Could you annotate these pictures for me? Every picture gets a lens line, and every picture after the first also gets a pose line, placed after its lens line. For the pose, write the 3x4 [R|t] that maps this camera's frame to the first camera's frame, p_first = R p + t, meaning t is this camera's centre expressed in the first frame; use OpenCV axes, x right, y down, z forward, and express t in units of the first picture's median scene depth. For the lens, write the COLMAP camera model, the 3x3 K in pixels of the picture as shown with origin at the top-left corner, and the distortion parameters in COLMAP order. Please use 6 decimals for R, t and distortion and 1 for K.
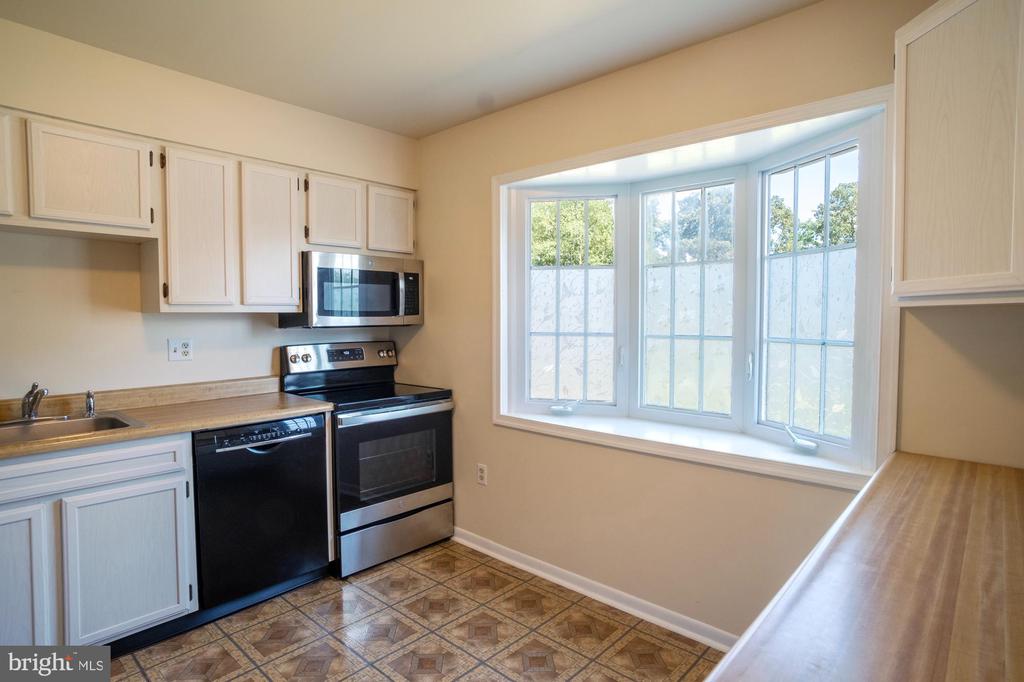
lens RADIAL K [[548.4, 0, 506.8], [0, 548.4, 338.1], [0, 0, 1]] dist [-0.070860, 0.046716]
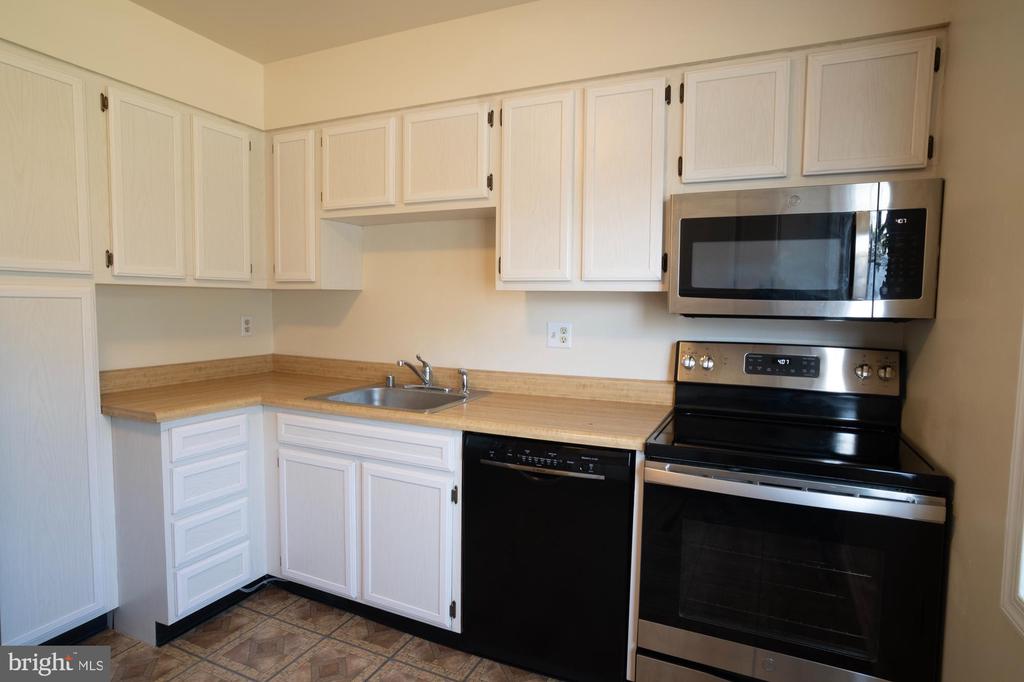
lens RADIAL K [[548.4, 0, 506.8], [0, 548.4, 338.1], [0, 0, 1]] dist [-0.070860, 0.046716]
pose [[0.310485, 0.071866, -0.947858, 0.226077], [-0.053371, 0.996883, 0.058101, -0.022949], [0.949079, 0.032548, 0.313353, 0.734569]]
